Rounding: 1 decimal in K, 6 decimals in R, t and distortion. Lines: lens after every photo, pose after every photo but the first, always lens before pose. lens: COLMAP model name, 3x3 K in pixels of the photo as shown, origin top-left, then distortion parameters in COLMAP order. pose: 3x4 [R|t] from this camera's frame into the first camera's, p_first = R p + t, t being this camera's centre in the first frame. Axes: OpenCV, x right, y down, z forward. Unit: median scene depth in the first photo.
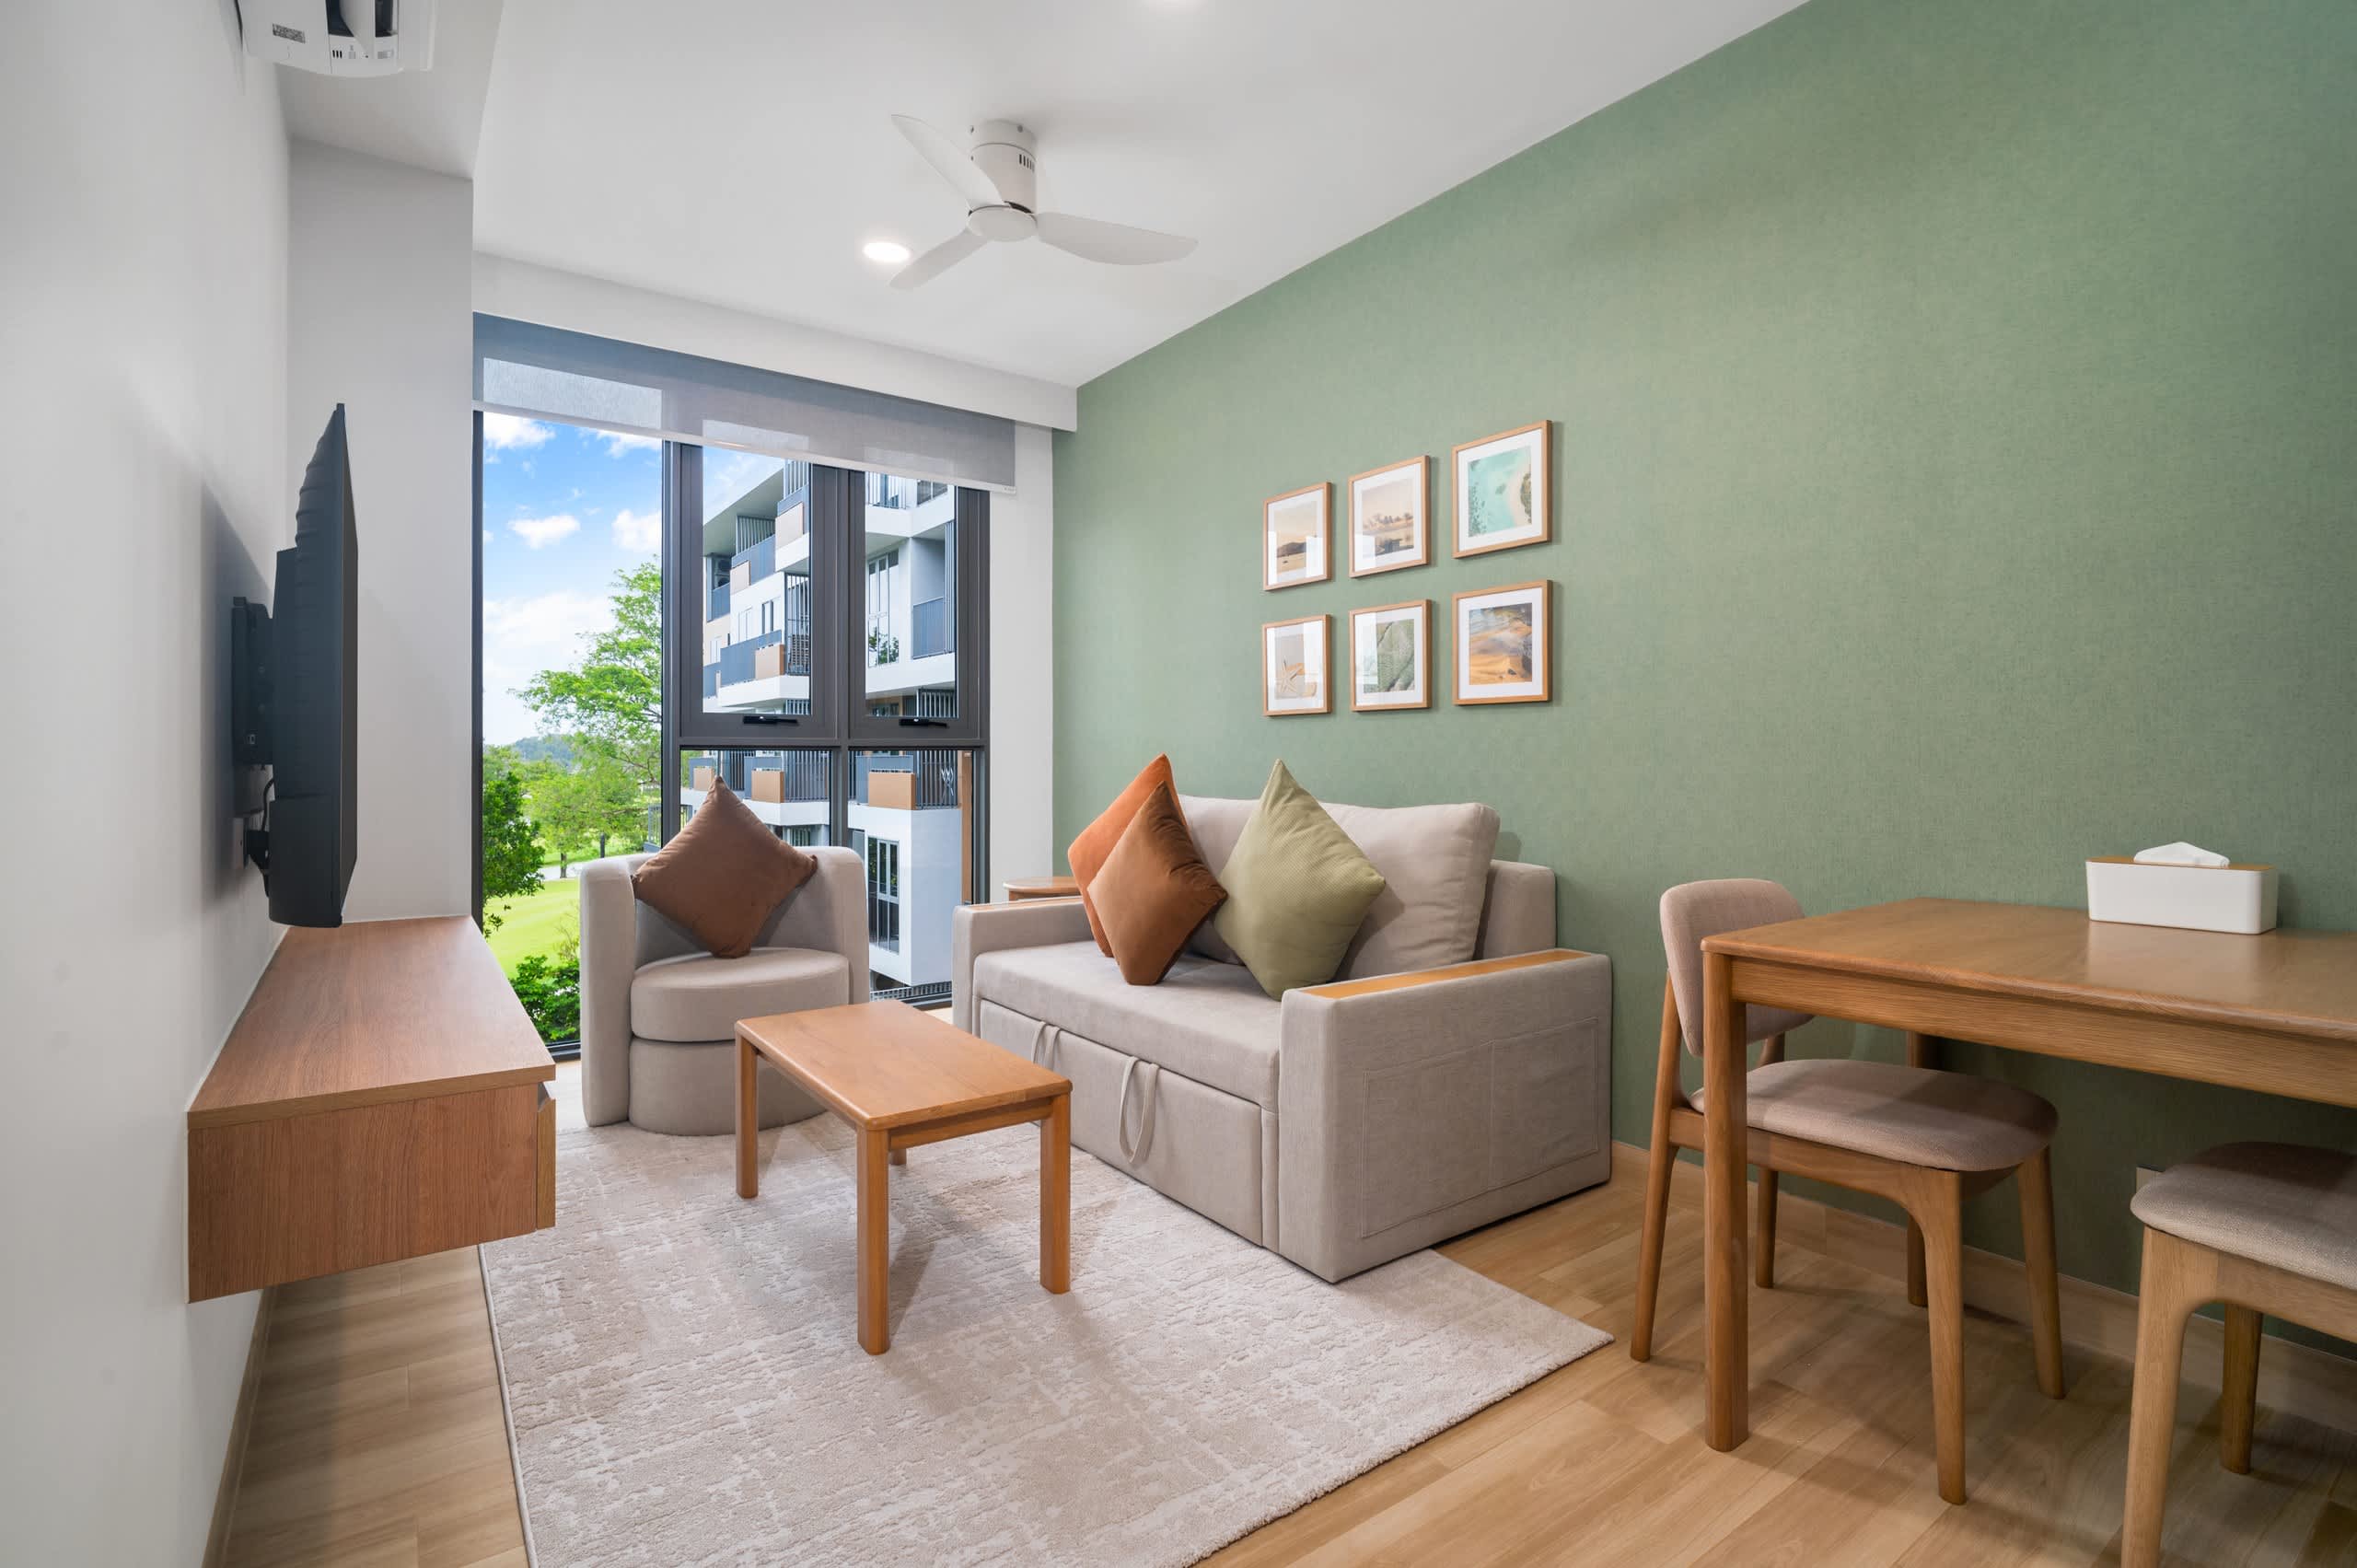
lens RADIAL K [[1112.5, 0, 1171.8], [0, 1112.5, 754.3], [0, 0, 1]] dist [0.001397, -0.000875]
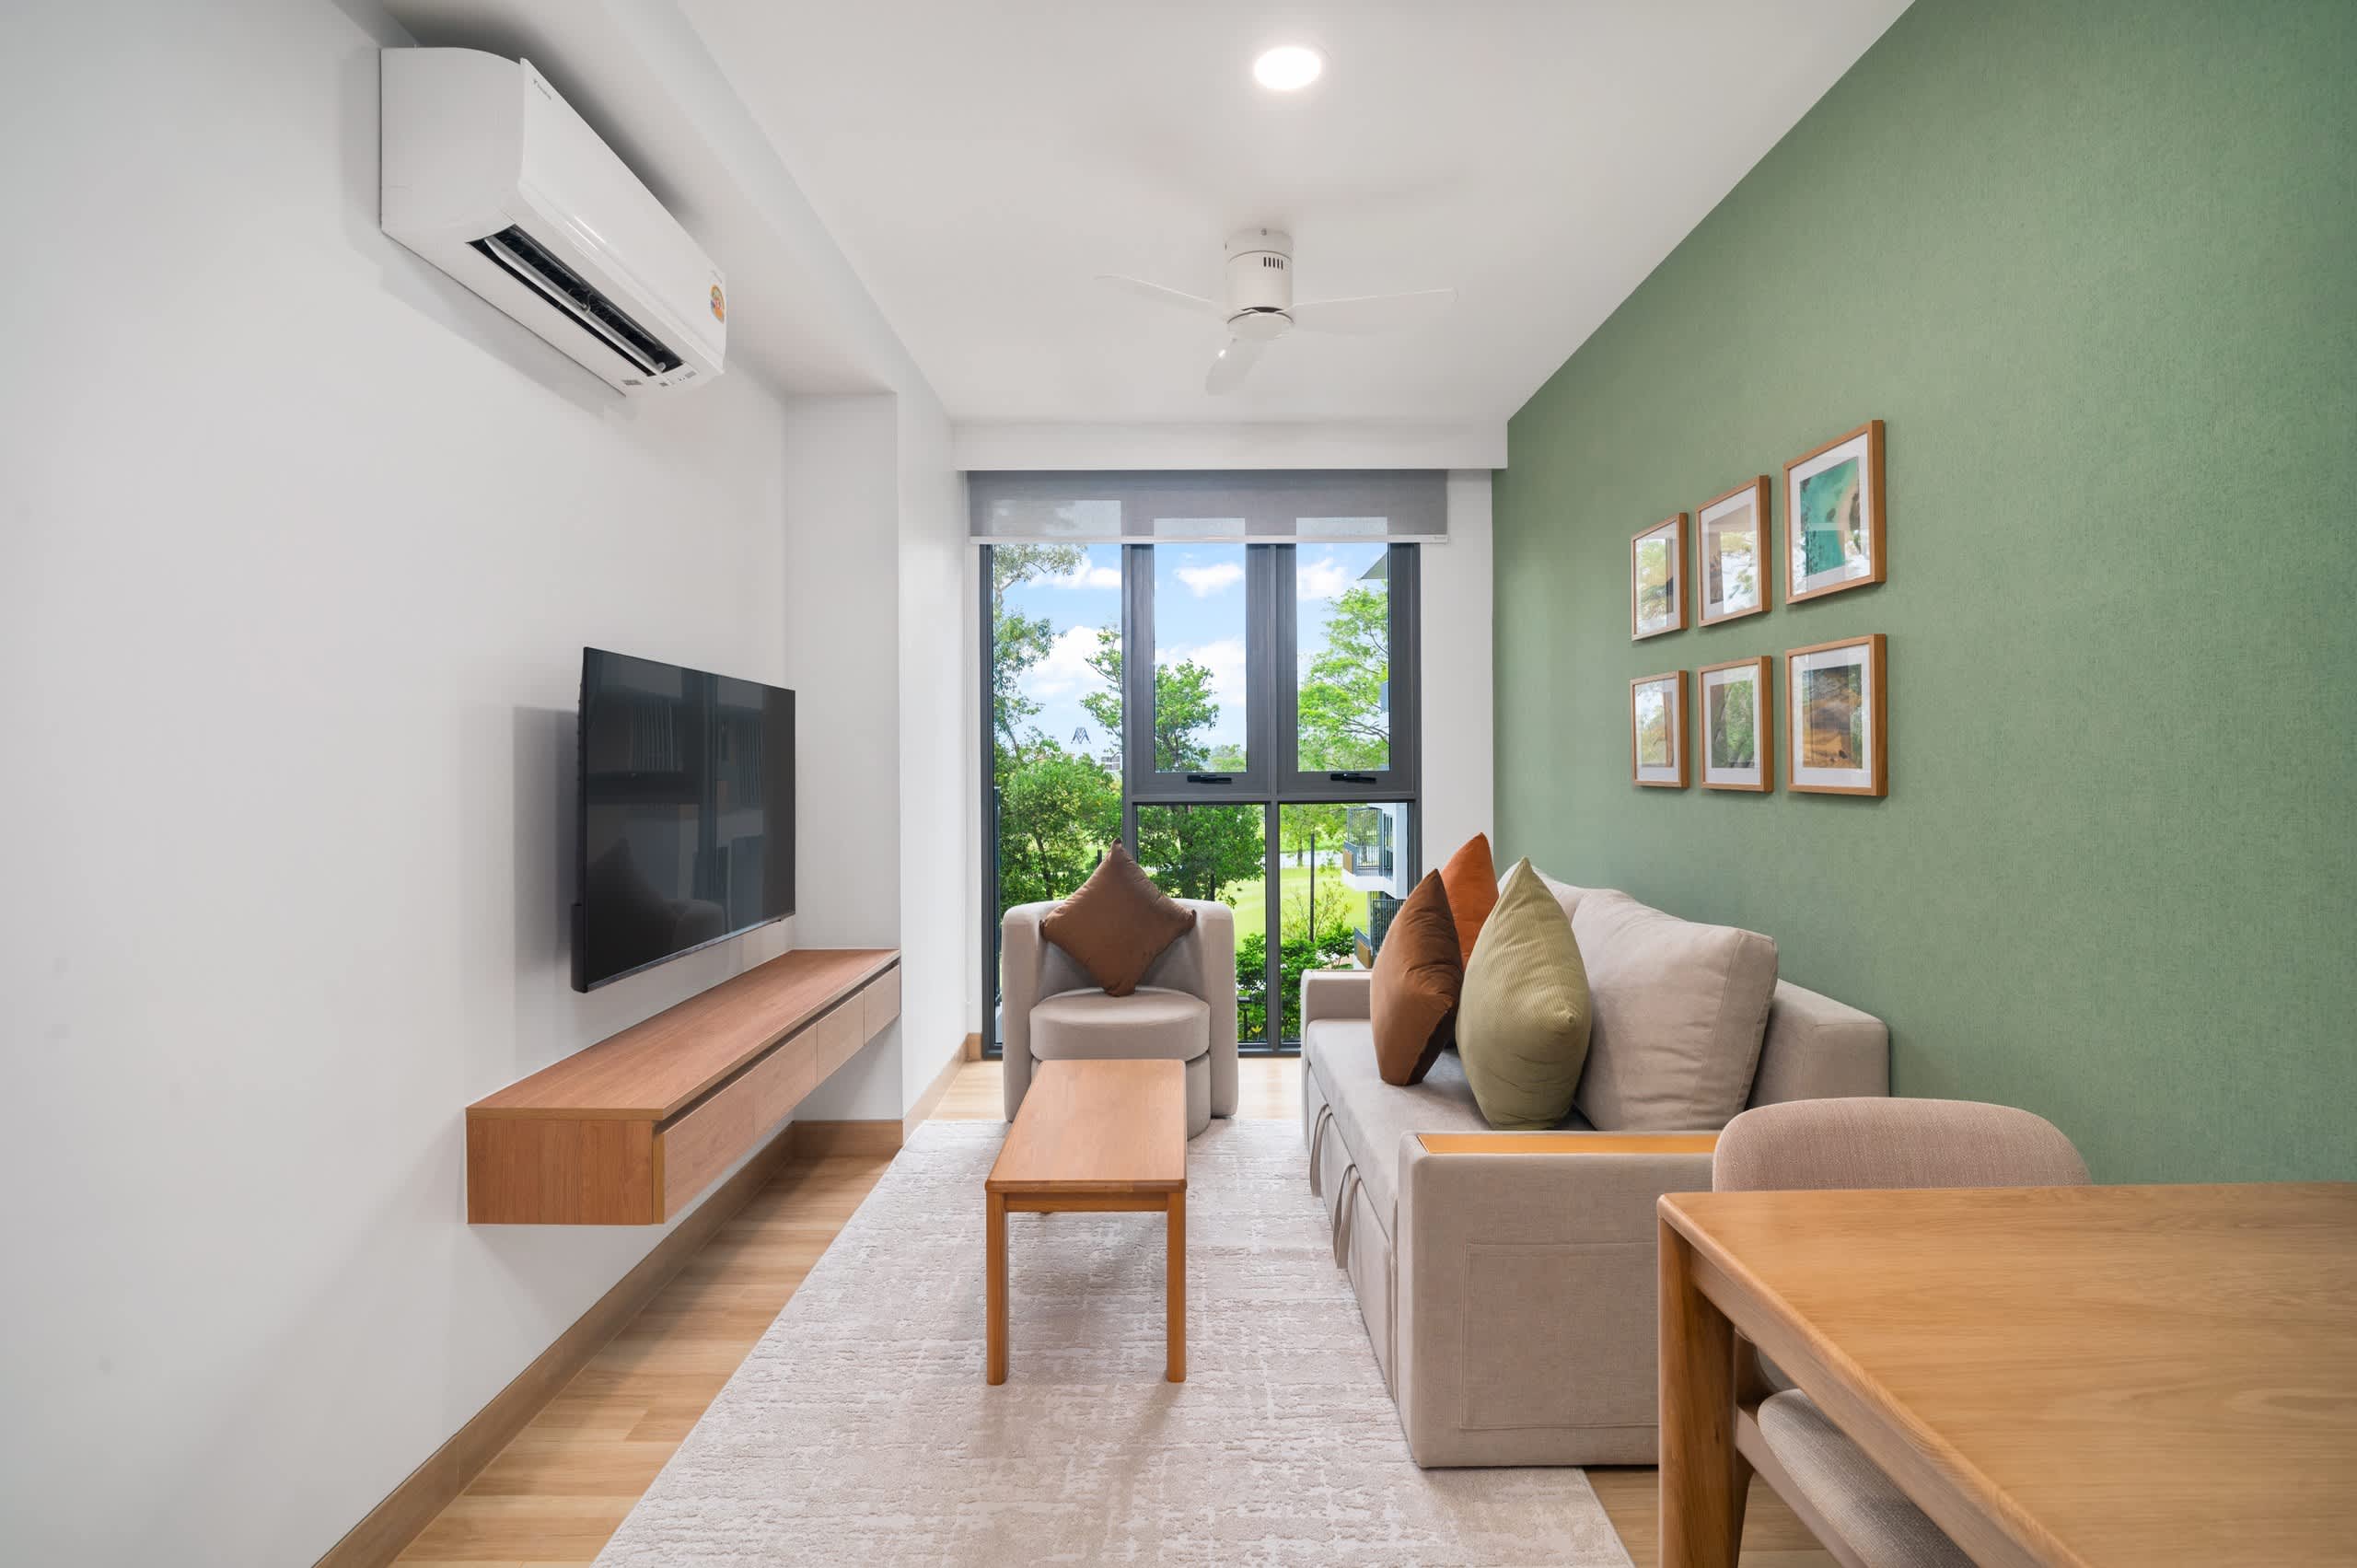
lens RADIAL K [[1097.3, 0, 1178.0], [0, 1097.3, 762.8], [0, 0, 1]] dist [-0.001113, -0.000401]
pose [[0.813188, -0.004790, -0.581982, 0.371559], [0.008874, 0.999952, 0.004169, -0.075171], [0.581934, -0.008554, 0.813191, 0.122204]]
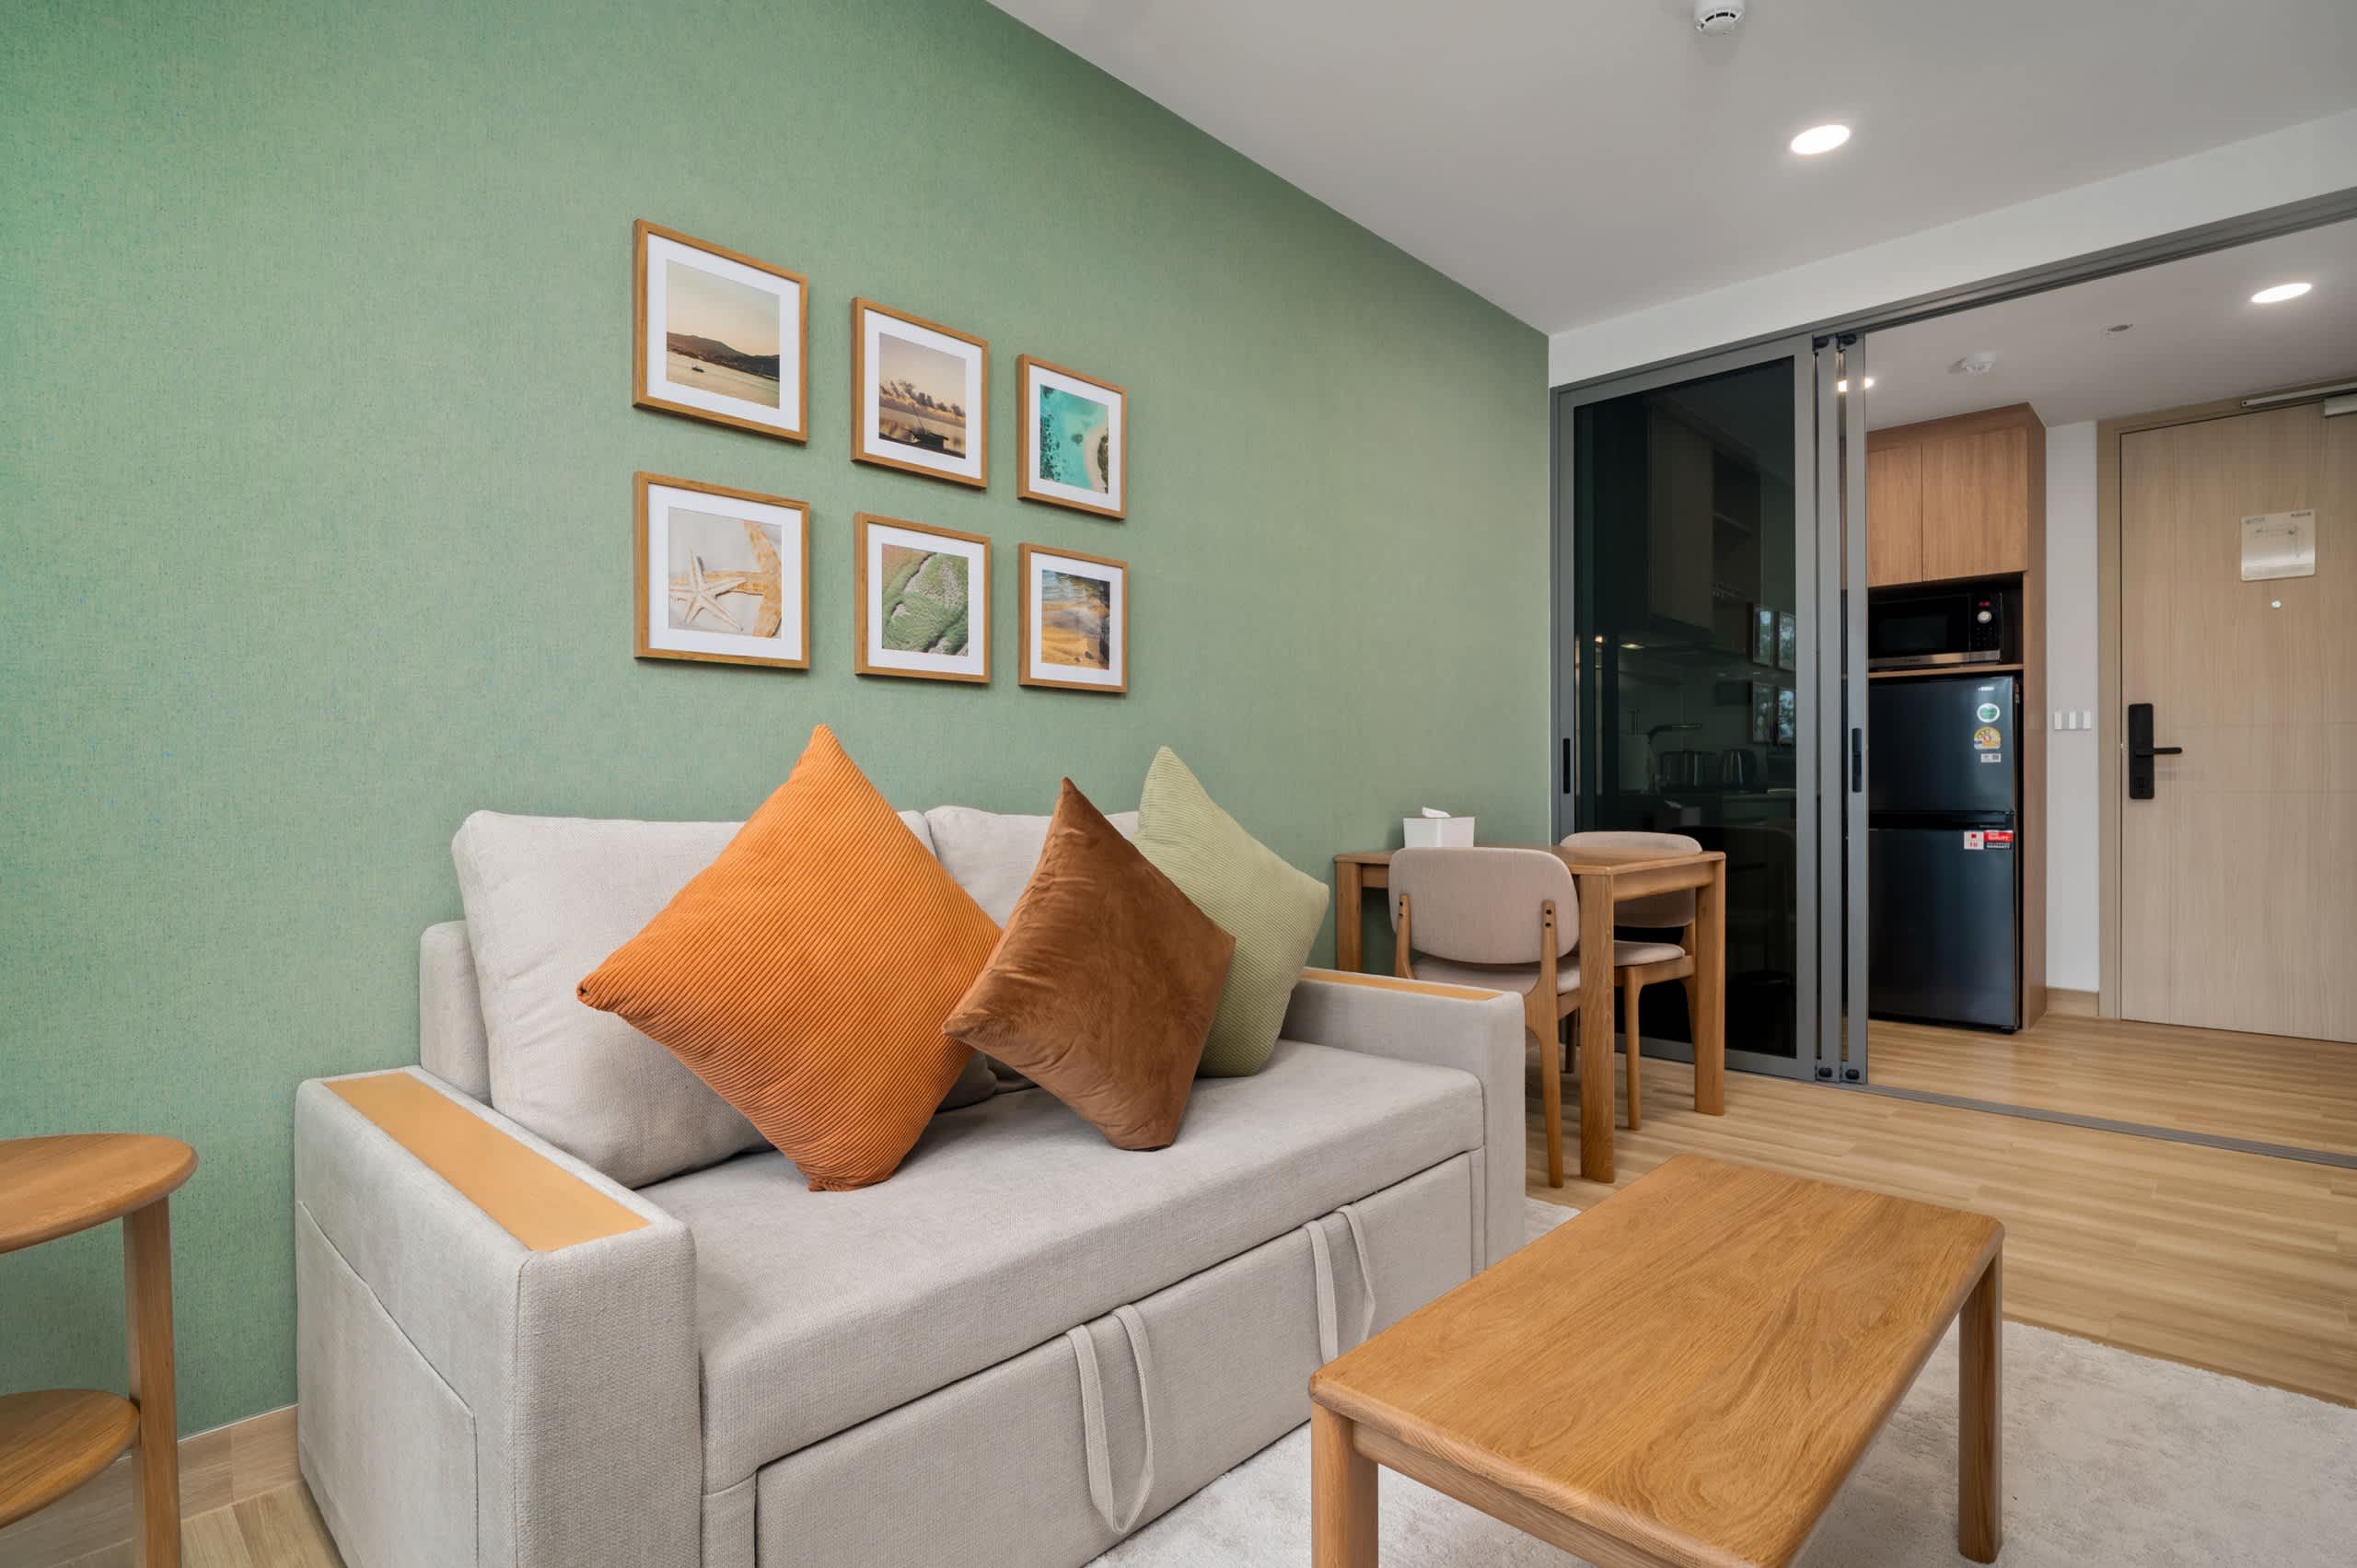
lens RADIAL K [[1155.0, 0, 1173.1], [0, 1155.0, 794.9], [0, 0, 1]] dist [-0.013457, -0.000528]
pose [[-0.187499, -0.004399, 0.982255, -0.589381], [-0.000013, 0.999990, 0.004476, 0.030652], [-0.982265, 0.000826, -0.187497, 1.101053]]
